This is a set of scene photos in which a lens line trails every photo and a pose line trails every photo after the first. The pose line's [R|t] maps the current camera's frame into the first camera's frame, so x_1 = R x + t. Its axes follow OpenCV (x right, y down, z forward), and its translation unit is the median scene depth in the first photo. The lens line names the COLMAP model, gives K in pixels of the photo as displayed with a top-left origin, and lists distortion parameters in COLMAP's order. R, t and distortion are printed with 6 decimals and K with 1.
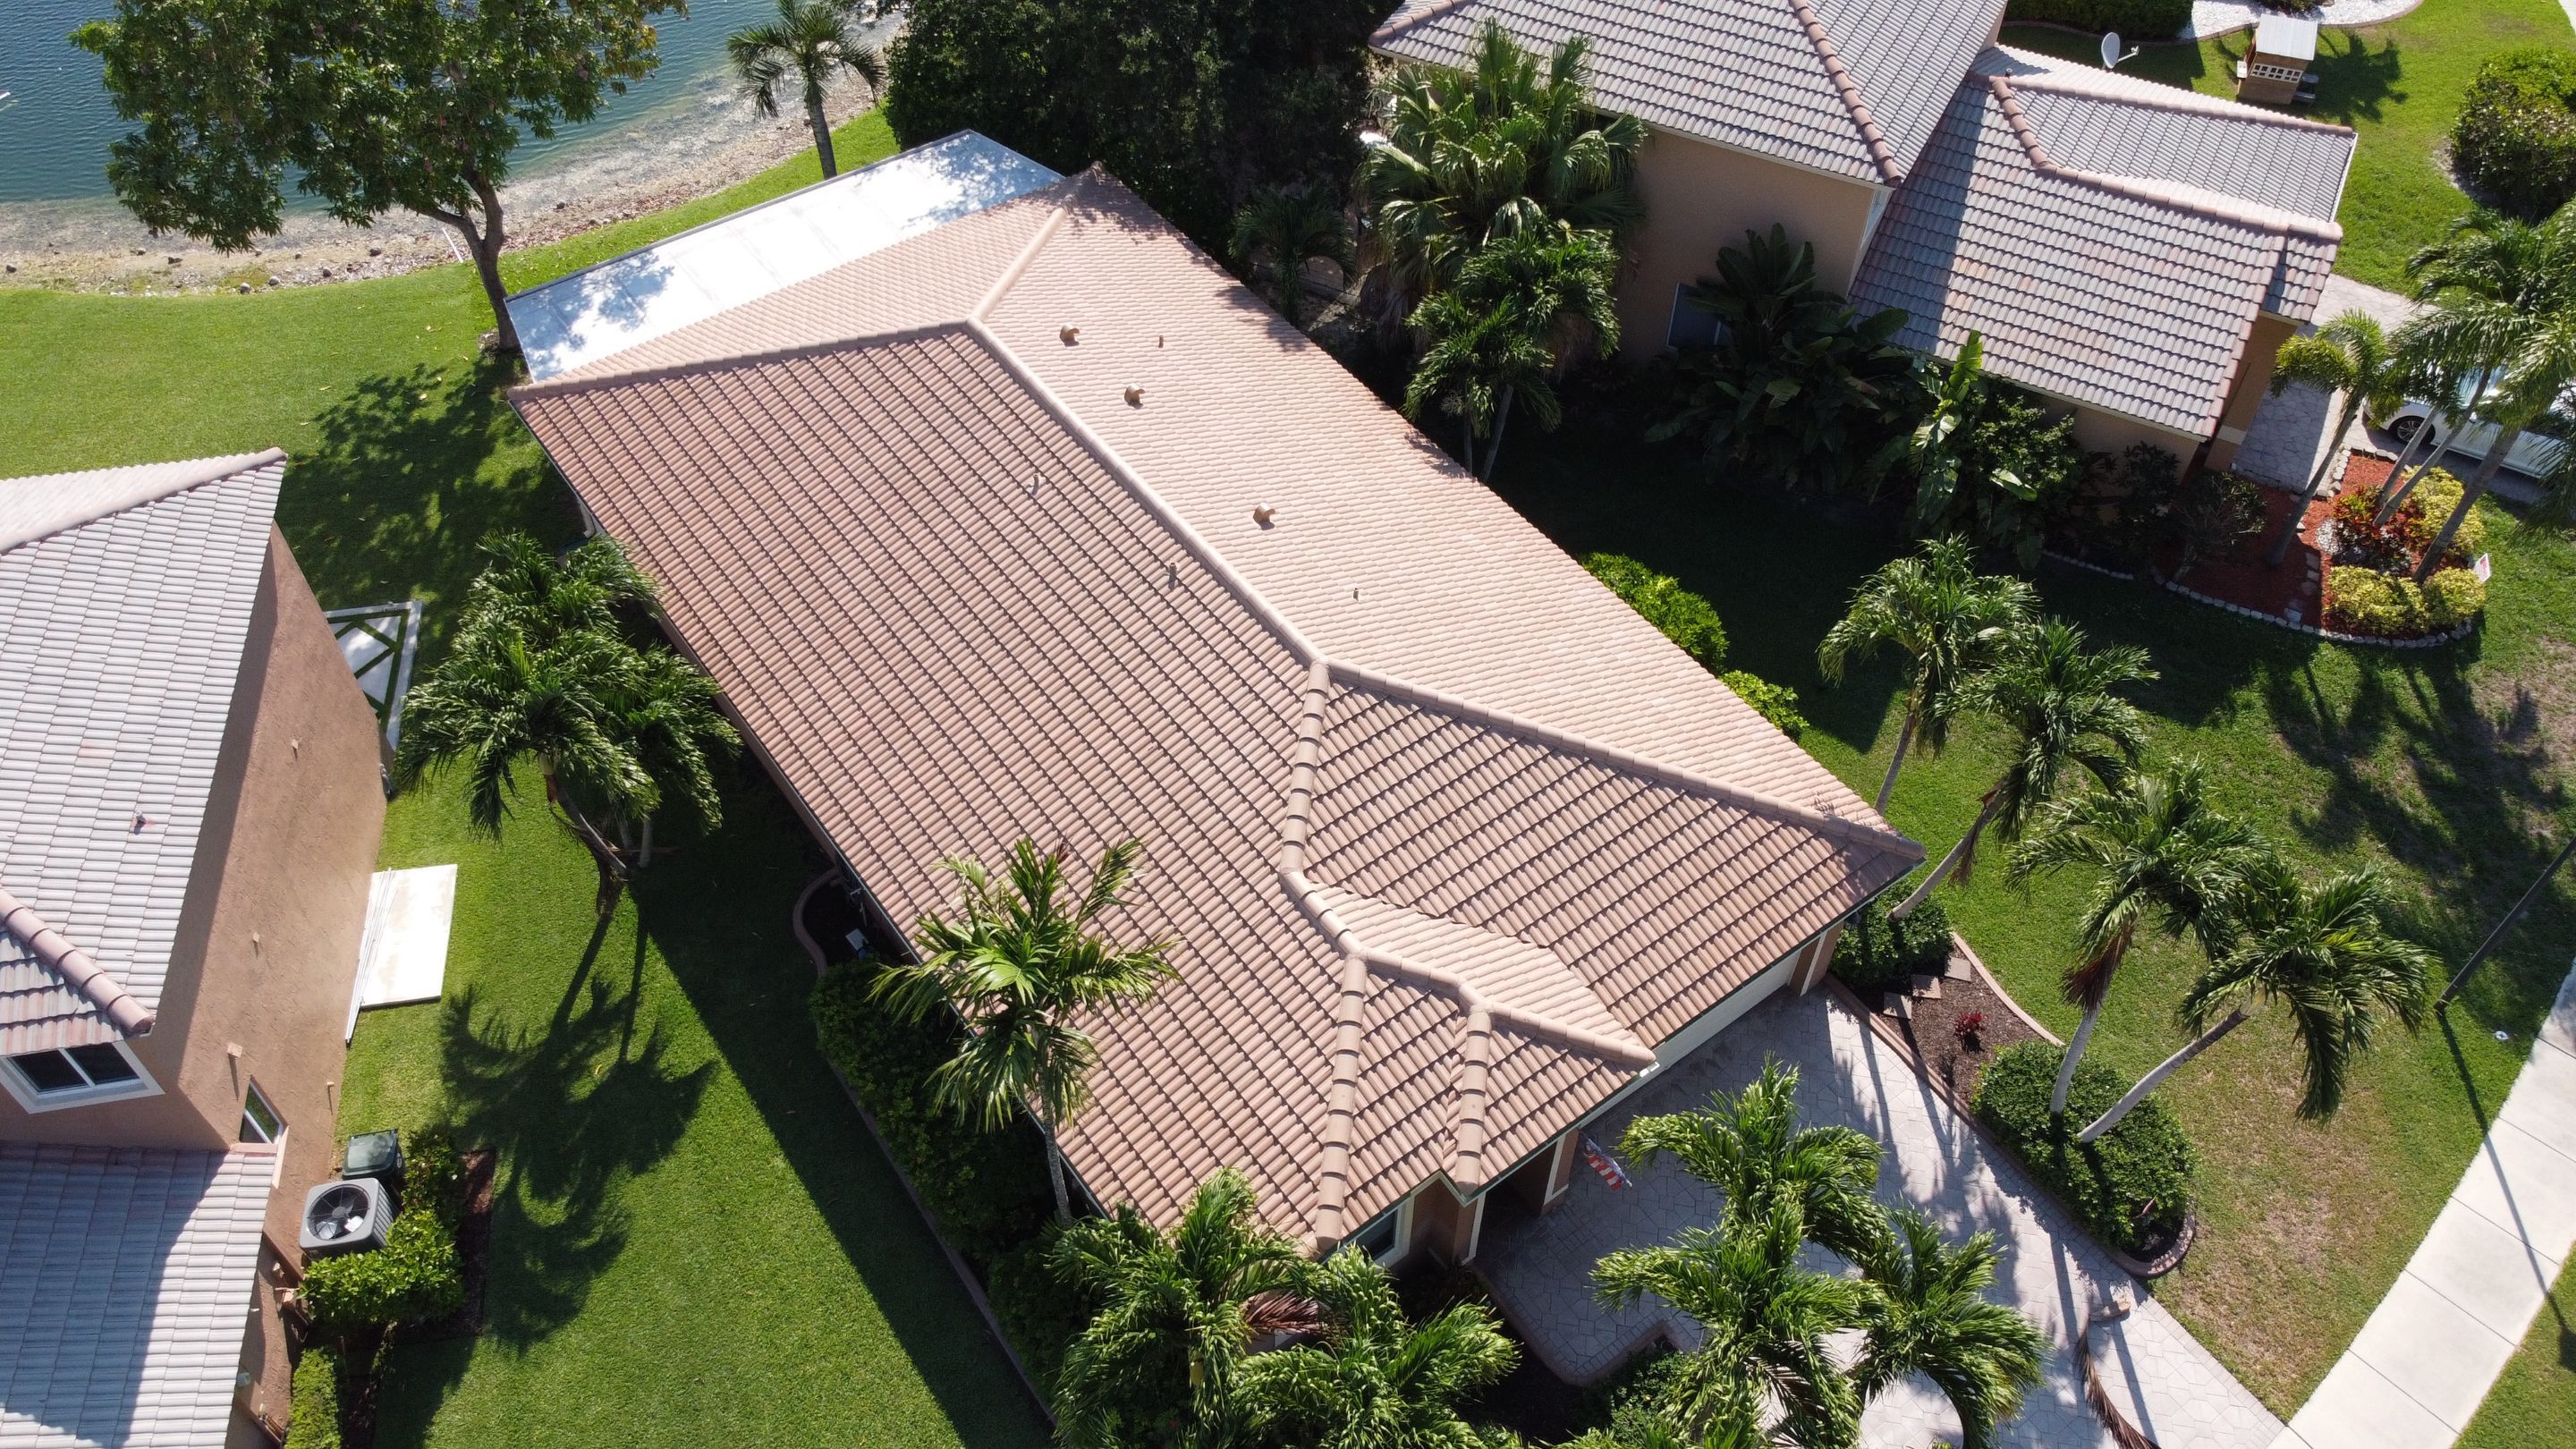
lens RADIAL K [[1911.5, 0, 1275.9], [0, 1911.5, 721.1], [0, 0, 1]] dist [-0.004579, -0.004717]
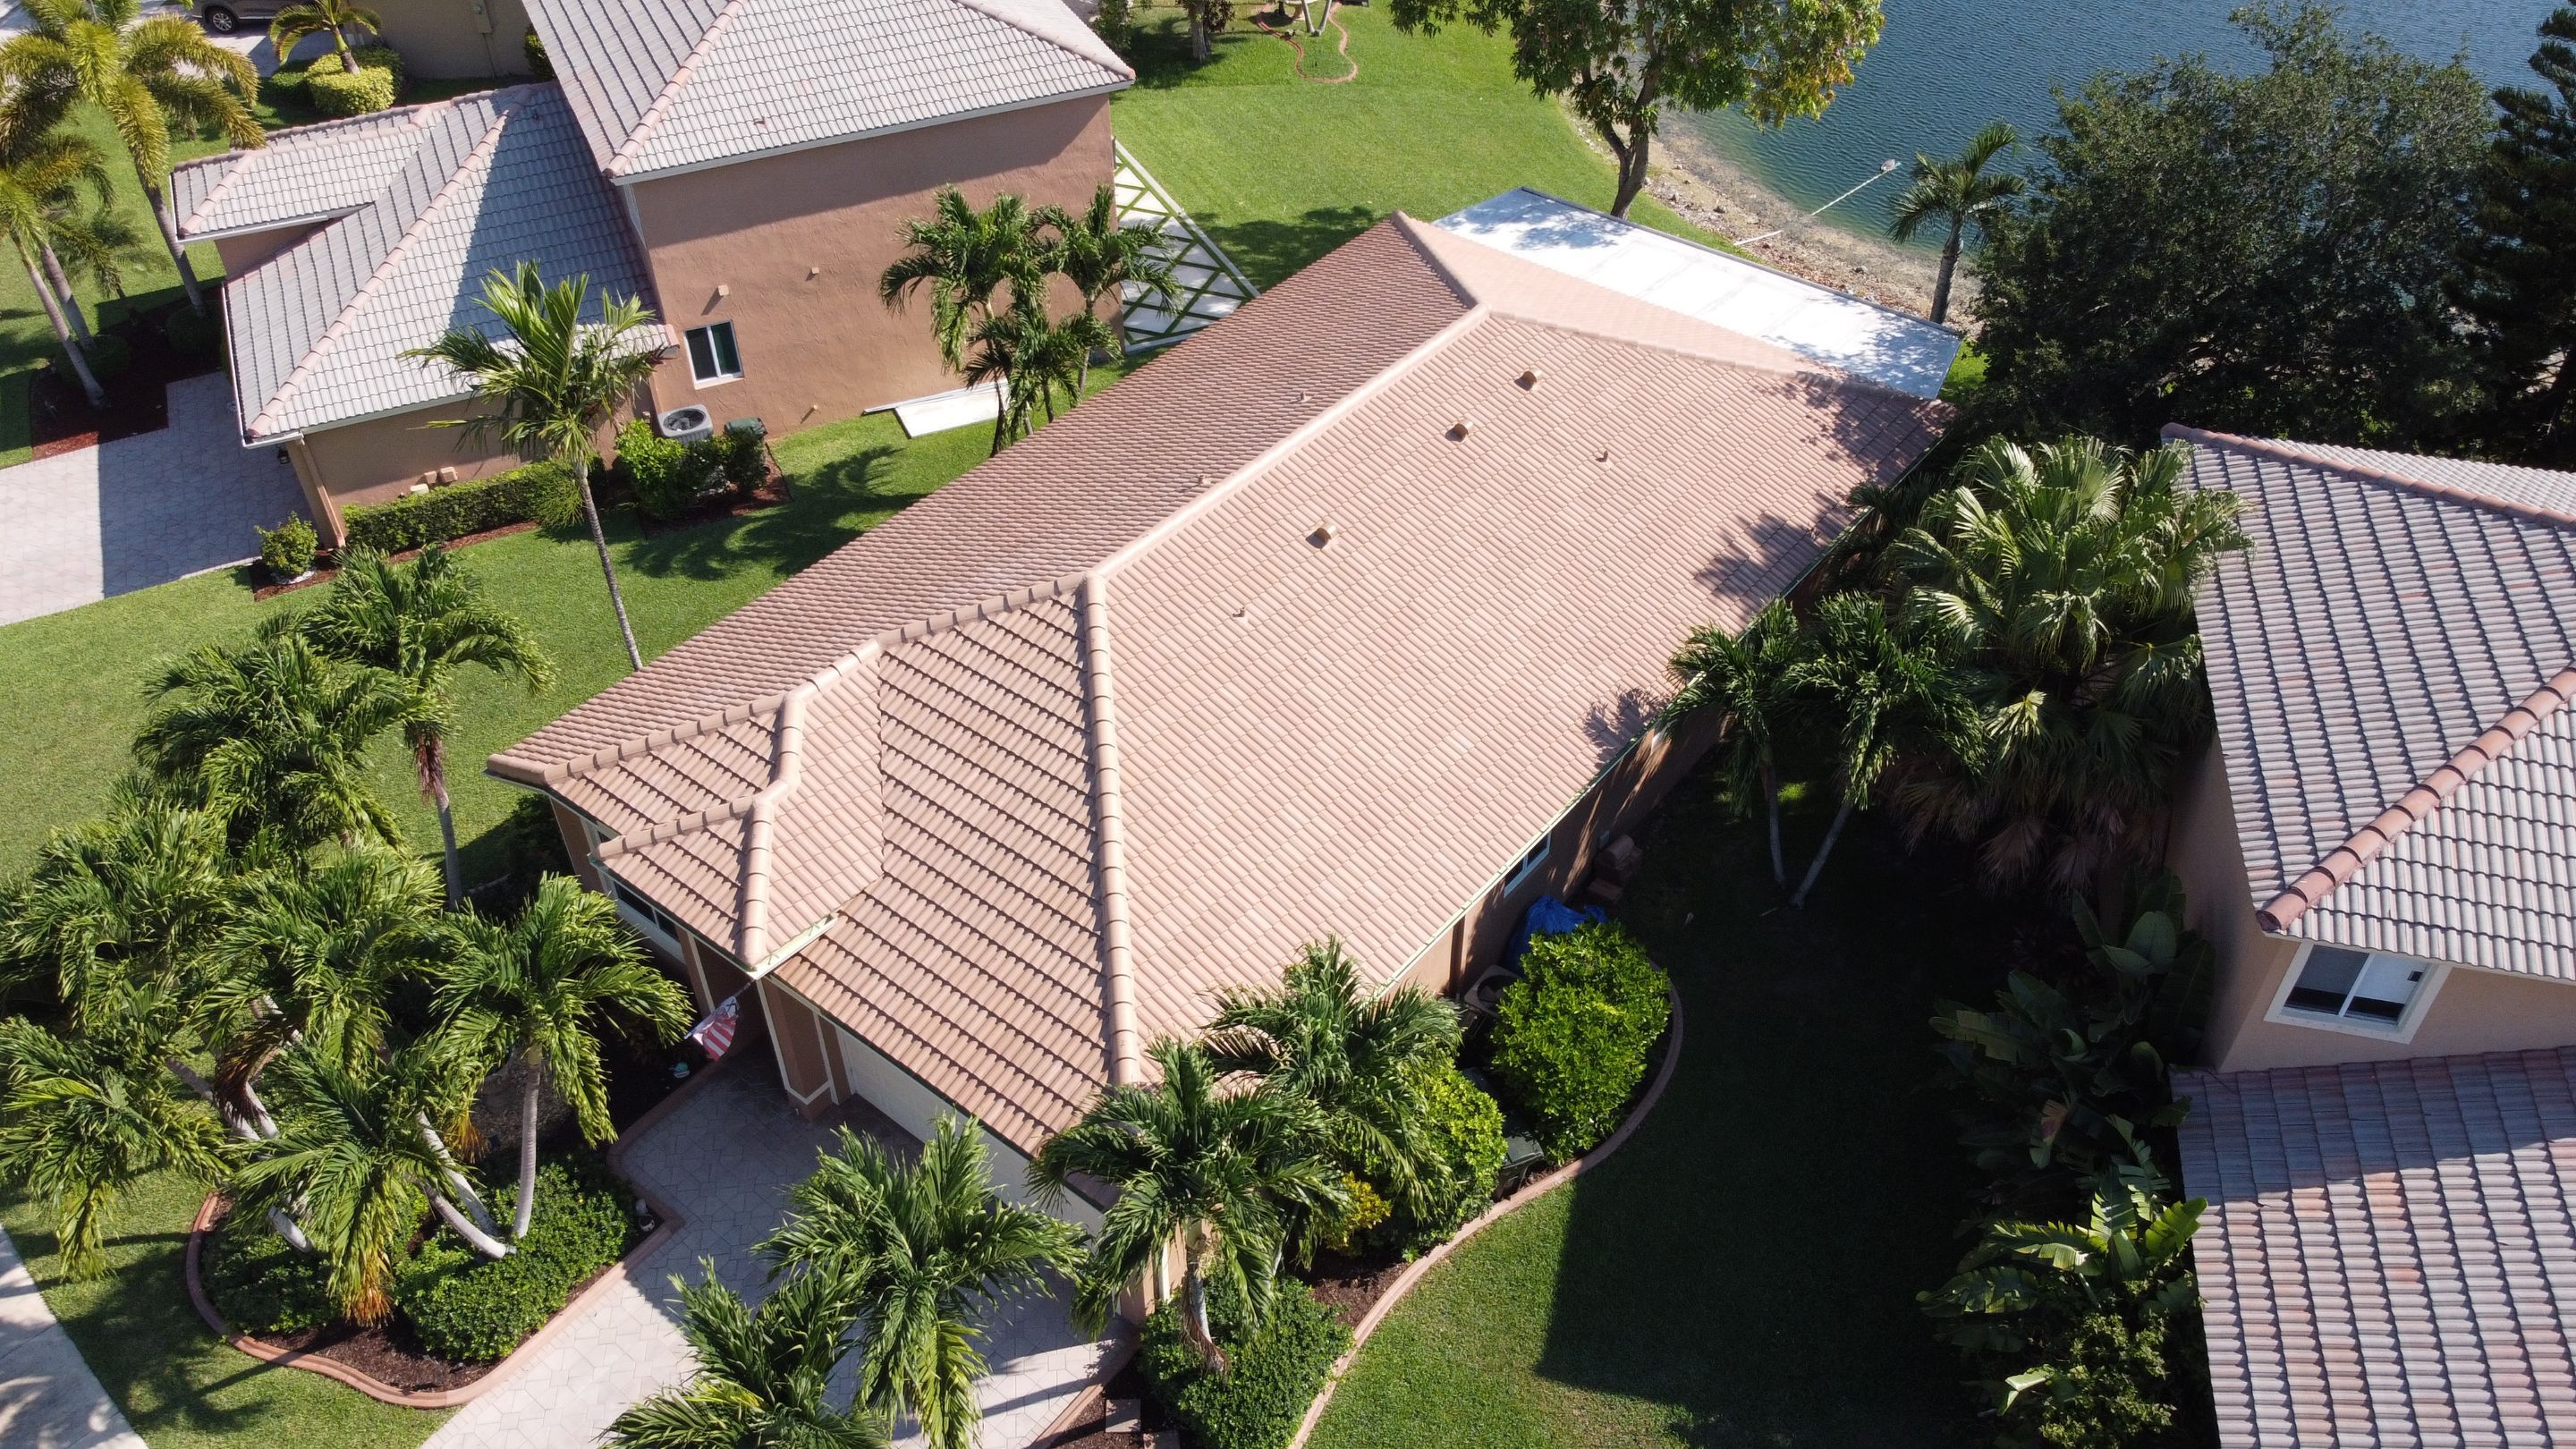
lens RADIAL K [[1911.5, 0, 1275.9], [0, 1911.5, 721.1], [0, 0, 1]] dist [-0.004579, -0.004717]
pose [[0.265904, 0.632697, -0.727317, 0.734181], [-0.722859, 0.630029, 0.283792, -0.299869], [0.637785, 0.450286, 0.624878, 0.423256]]
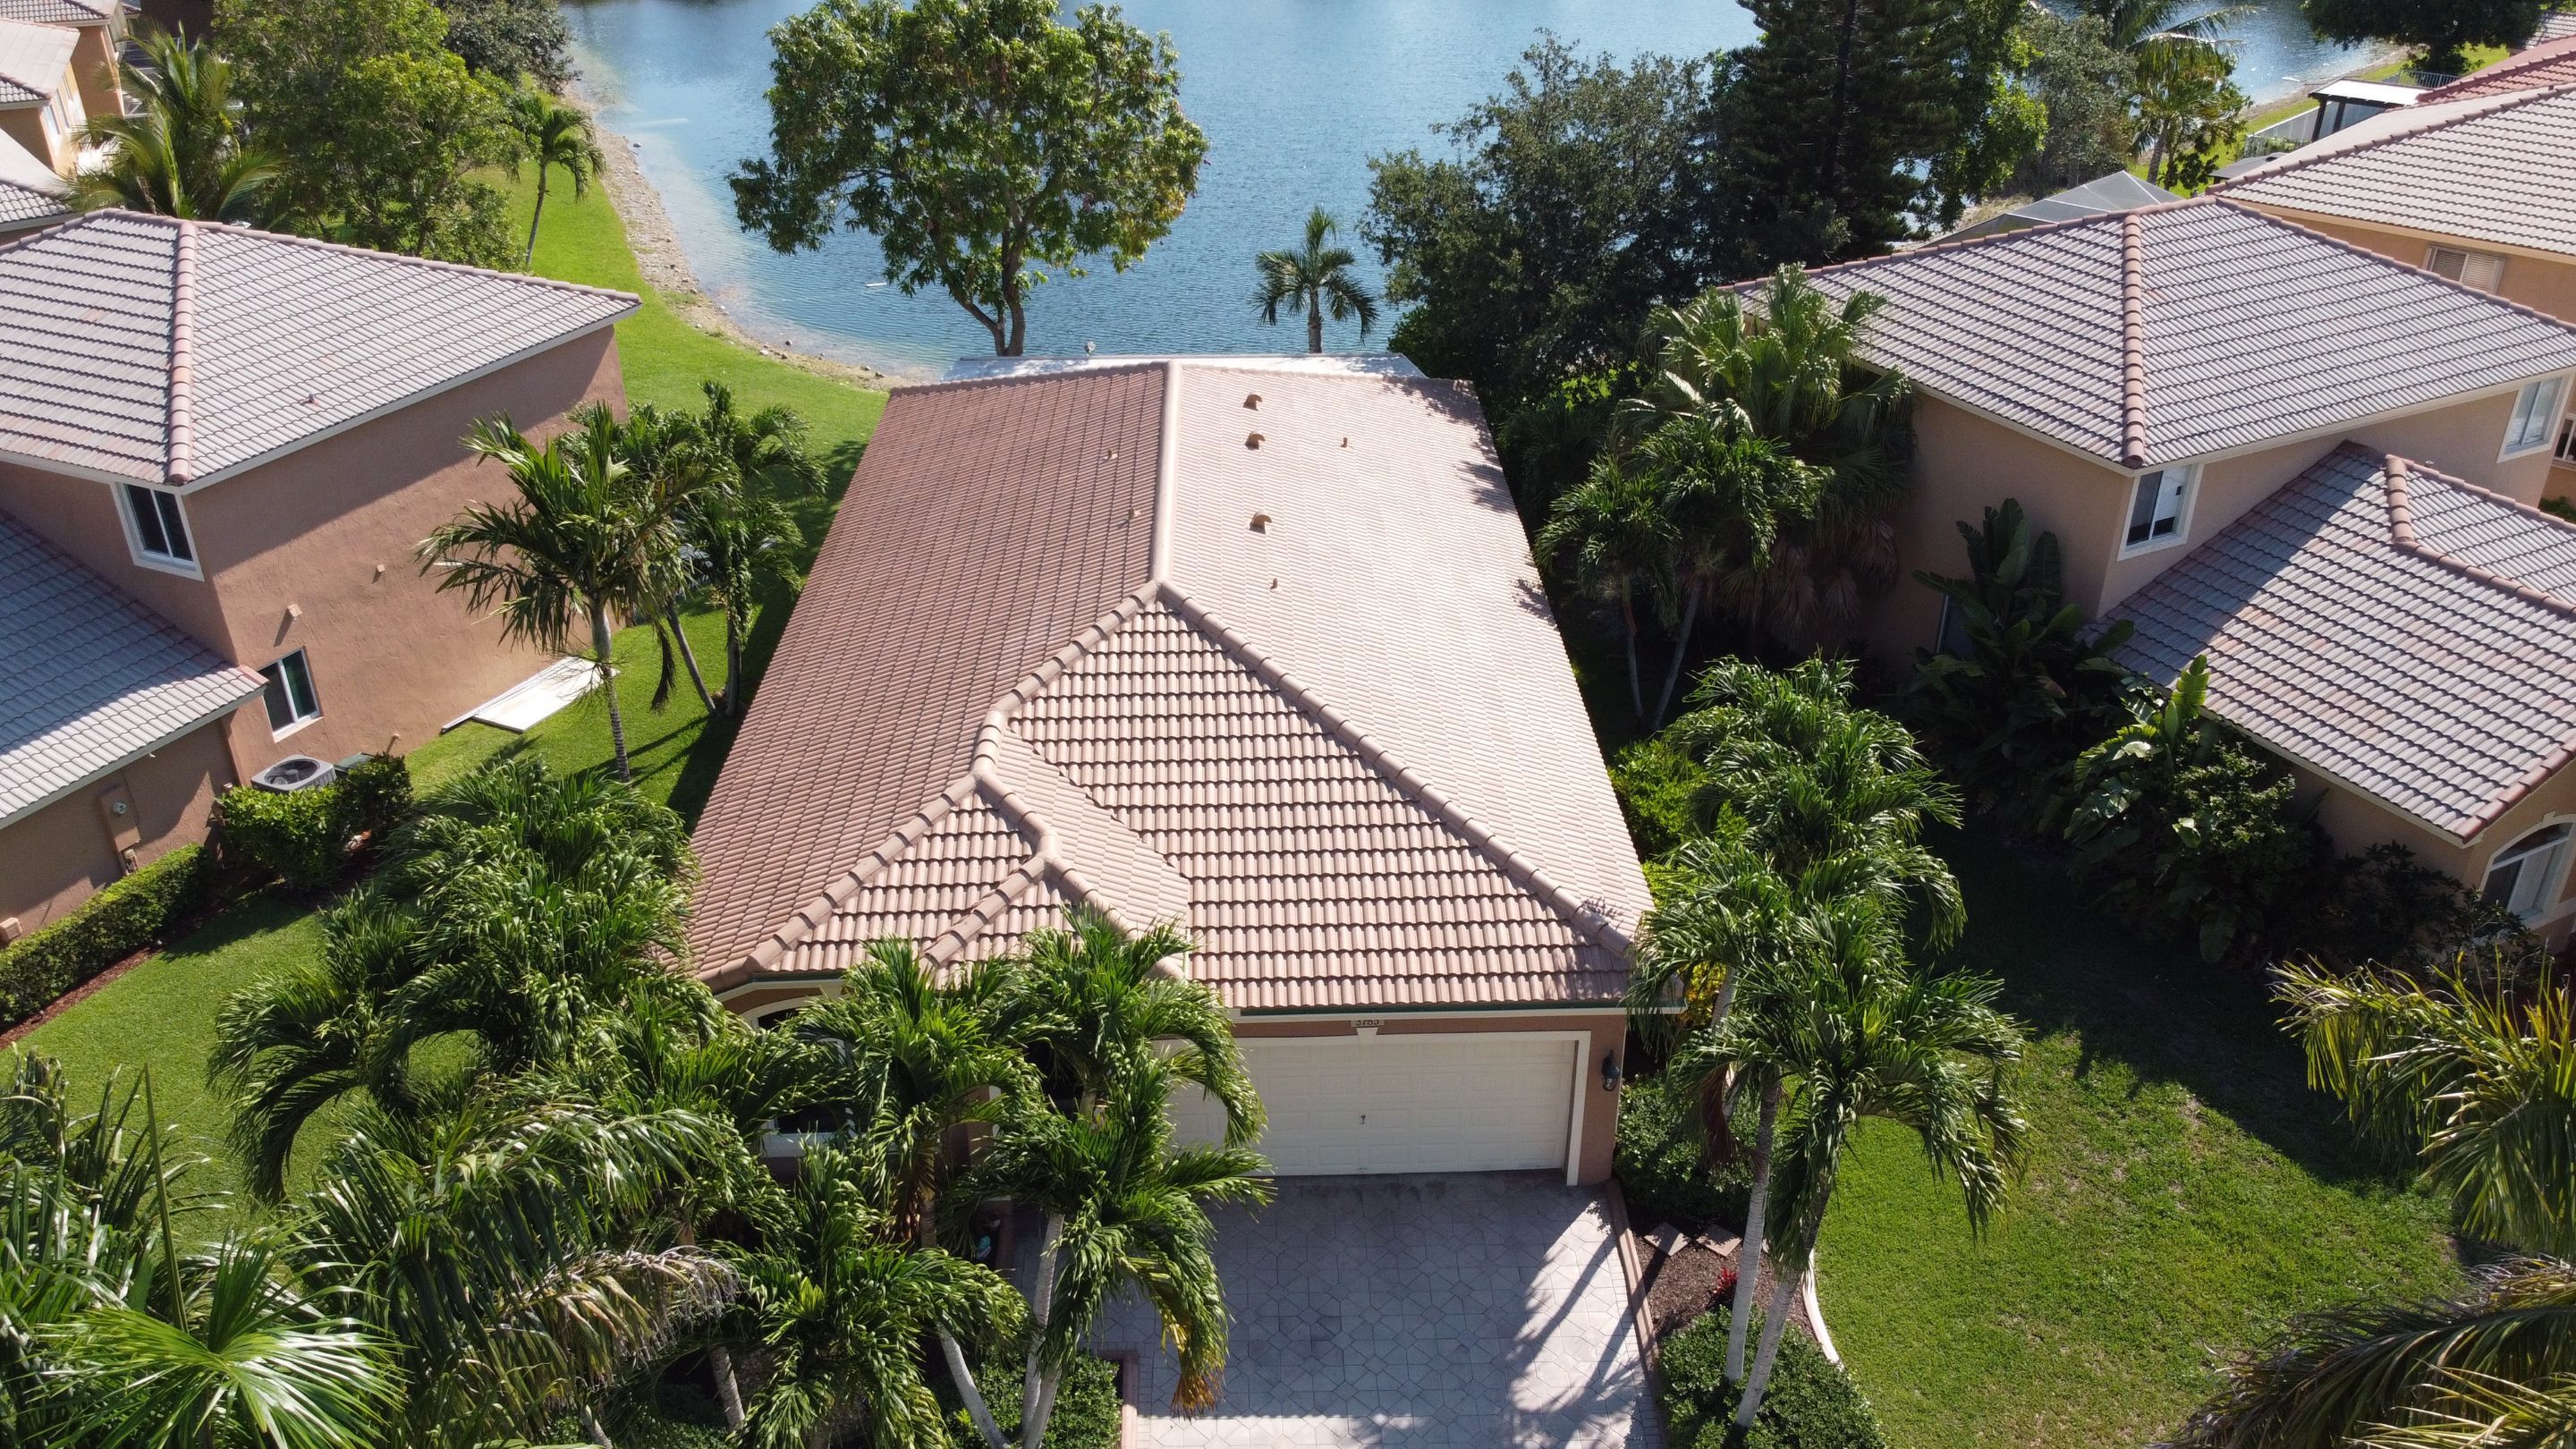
lens RADIAL K [[1939.7, 0, 1288.0], [0, 1939.7, 724.5], [0, 0, 1]] dist [-0.009624, 0.002881]
pose [[0.825854, 0.271491, -0.494224, 0.536783], [-0.422893, 0.877963, -0.224371, 0.209090], [0.372996, 0.394302, 0.839881, 0.180930]]
